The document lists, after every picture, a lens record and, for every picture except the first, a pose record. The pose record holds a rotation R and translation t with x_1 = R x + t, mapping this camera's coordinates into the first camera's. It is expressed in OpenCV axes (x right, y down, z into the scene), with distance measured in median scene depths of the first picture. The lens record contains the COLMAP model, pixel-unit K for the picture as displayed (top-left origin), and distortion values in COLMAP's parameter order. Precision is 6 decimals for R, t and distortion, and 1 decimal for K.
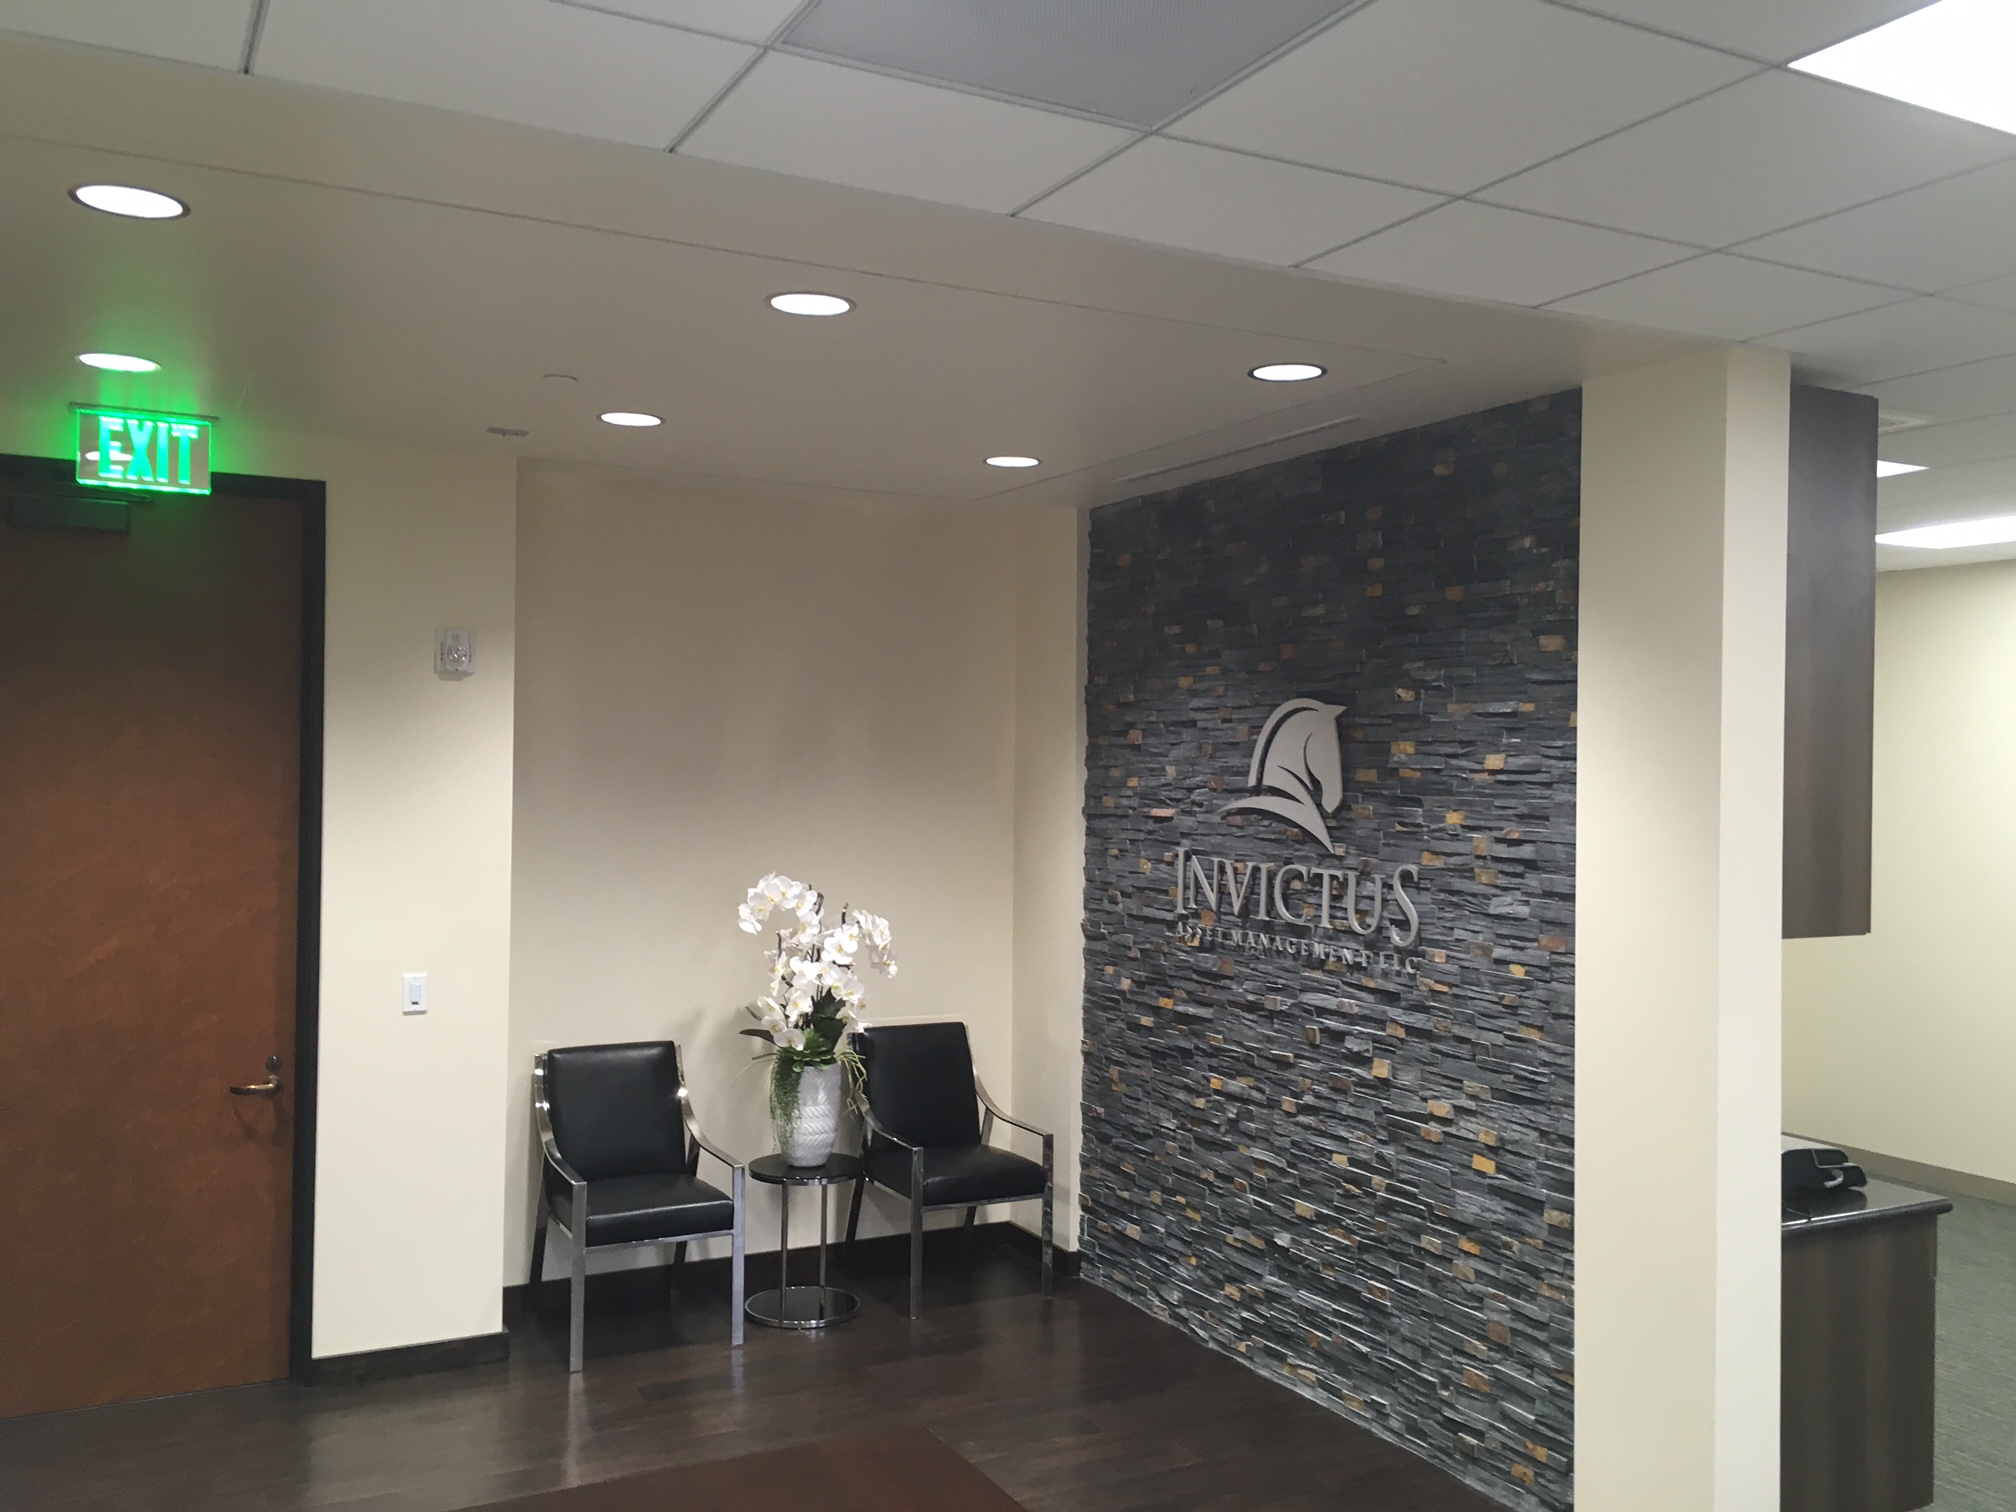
lens RADIAL K [[1710.6, 0, 1013.1], [0, 1710.6, 754.4], [0, 0, 1]] dist [0.039954, -0.017400]
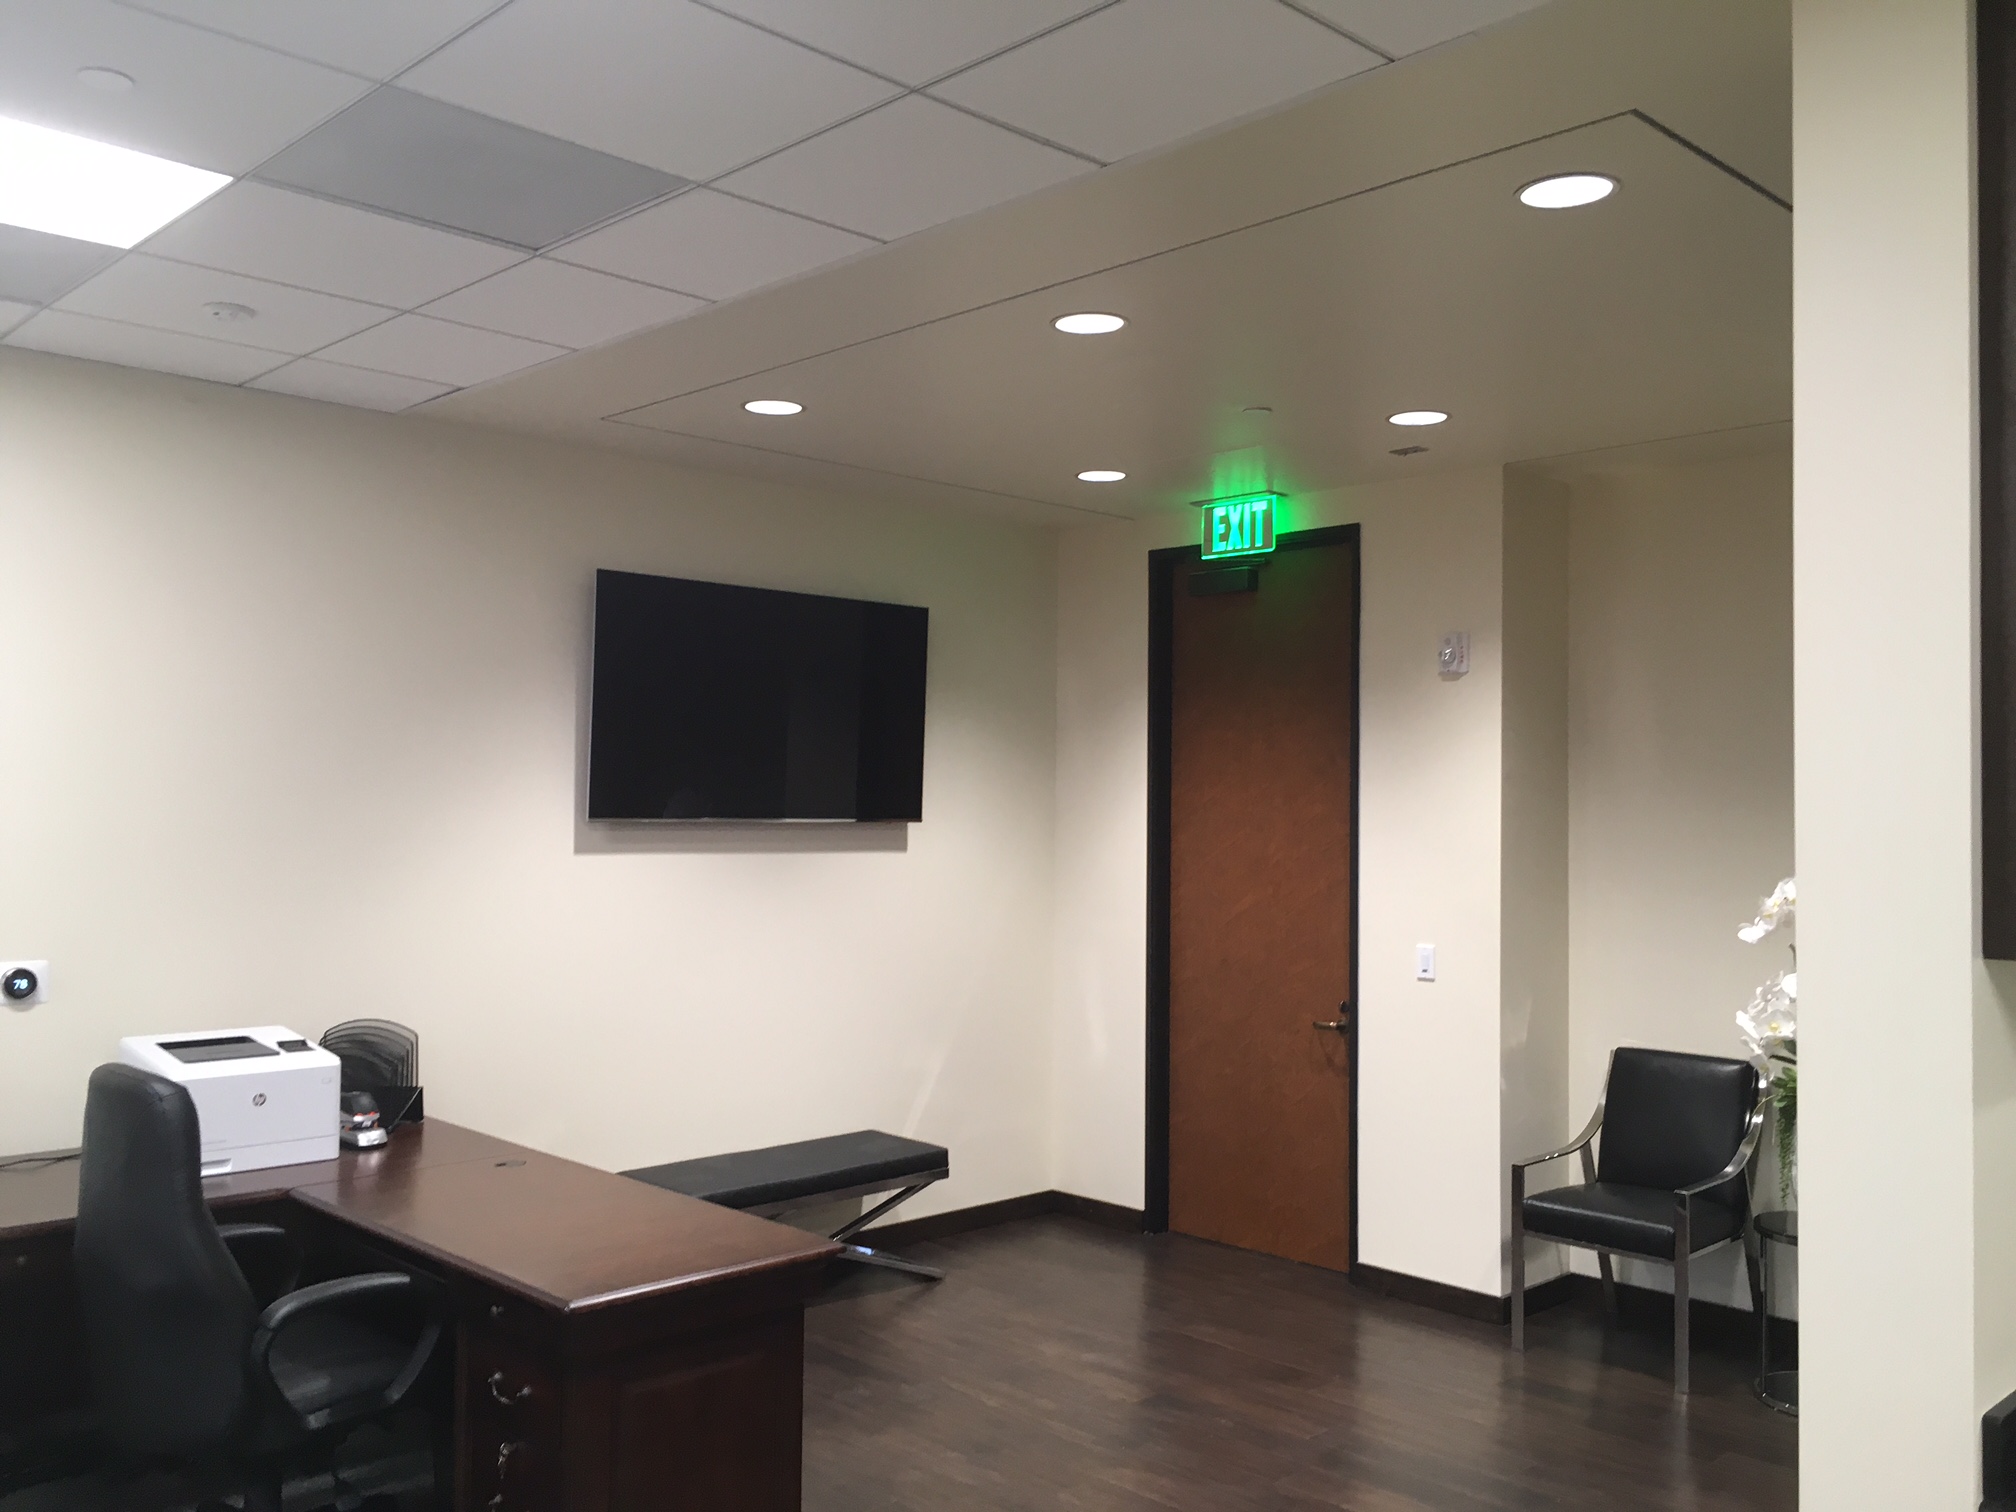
lens RADIAL K [[1710.6, 0, 1010.6], [0, 1710.6, 758.1], [0, 0, 1]] dist [0.039954, -0.017400]
pose [[0.262729, -0.040887, -0.964003, 0.678024], [-0.008744, 0.998960, -0.044753, 0.060024], [0.964830, 0.020187, 0.262098, 0.455714]]
